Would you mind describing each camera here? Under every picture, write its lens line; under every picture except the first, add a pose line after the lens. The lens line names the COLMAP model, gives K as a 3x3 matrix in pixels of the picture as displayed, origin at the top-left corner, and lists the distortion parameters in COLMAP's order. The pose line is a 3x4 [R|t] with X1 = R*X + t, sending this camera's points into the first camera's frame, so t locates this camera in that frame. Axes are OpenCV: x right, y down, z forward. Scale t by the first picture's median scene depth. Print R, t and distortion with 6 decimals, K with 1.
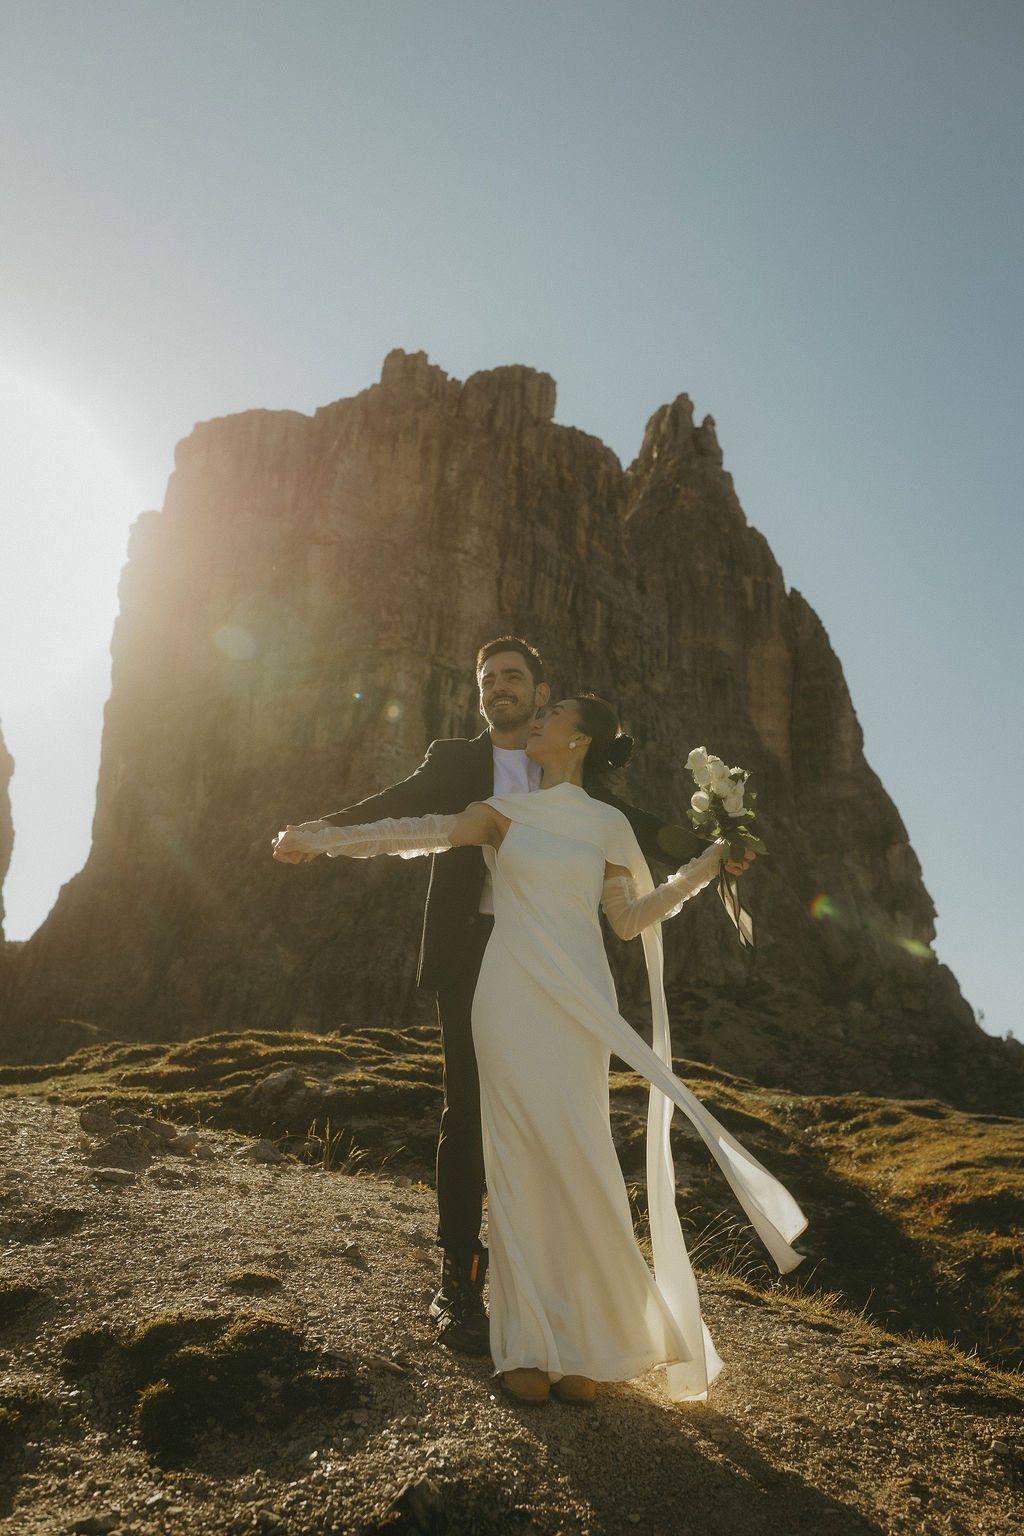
lens RADIAL K [[1477.5, 0, 516.9], [0, 1477.5, 768.5], [0, 0, 1]] dist [0.014786, -0.006701]
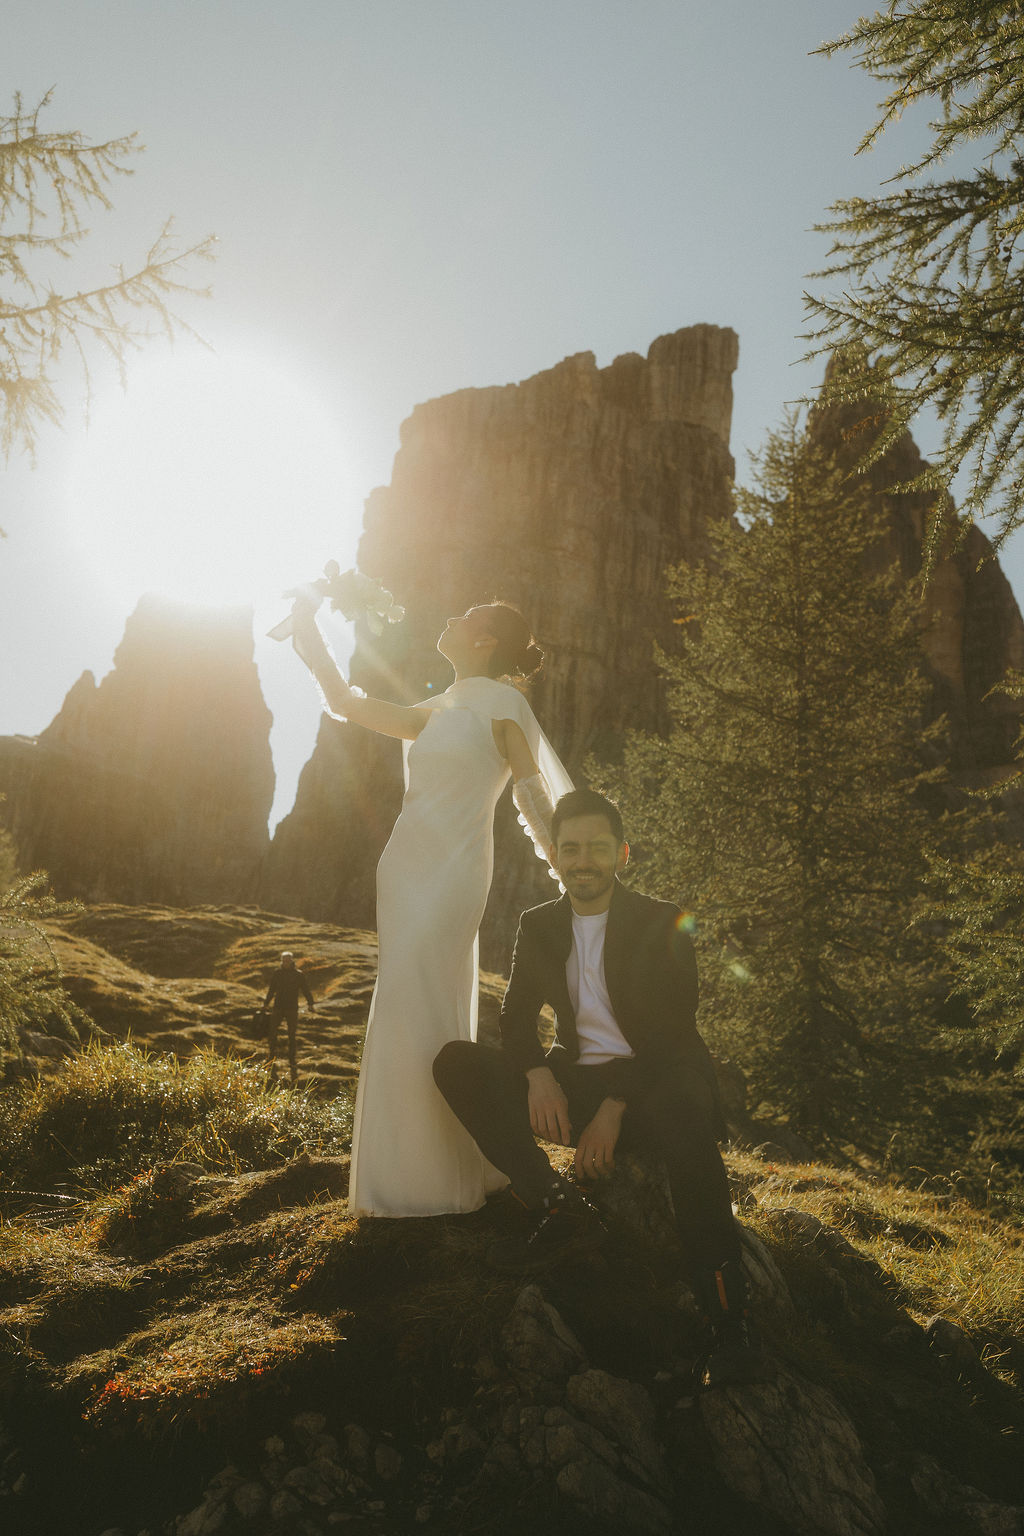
lens RADIAL K [[1502.8, 0, 519.9], [0, 1502.8, 763.1], [0, 0, 1]] dist [0.008315, 0.004716]
pose [[0.978331, -0.038503, -0.203434, 0.159548], [0.049728, 0.997493, 0.050356, -0.028315], [0.200985, -0.059381, 0.977793, -0.229442]]
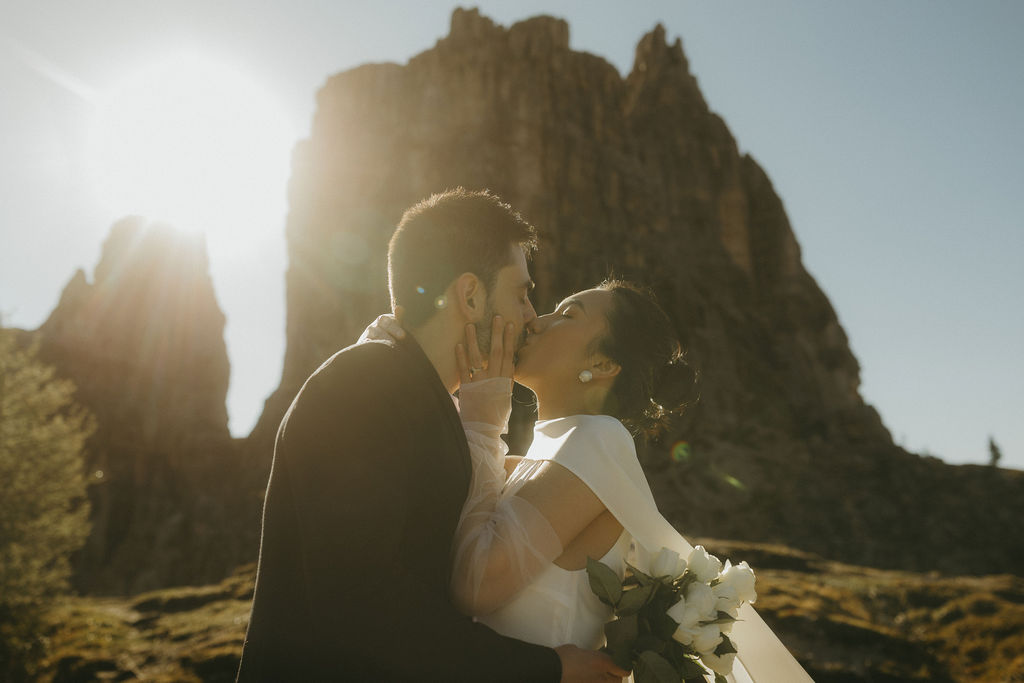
lens RADIAL K [[988.0, 0, 511.7], [0, 988.0, 344.1], [0, 0, 1]] dist [0.004651, -0.007622]
pose [[0.995093, -0.081610, -0.055948, -0.002877], [0.084326, 0.995280, 0.048036, -0.001126], [0.051763, -0.052518, 0.997278, 0.033728]]
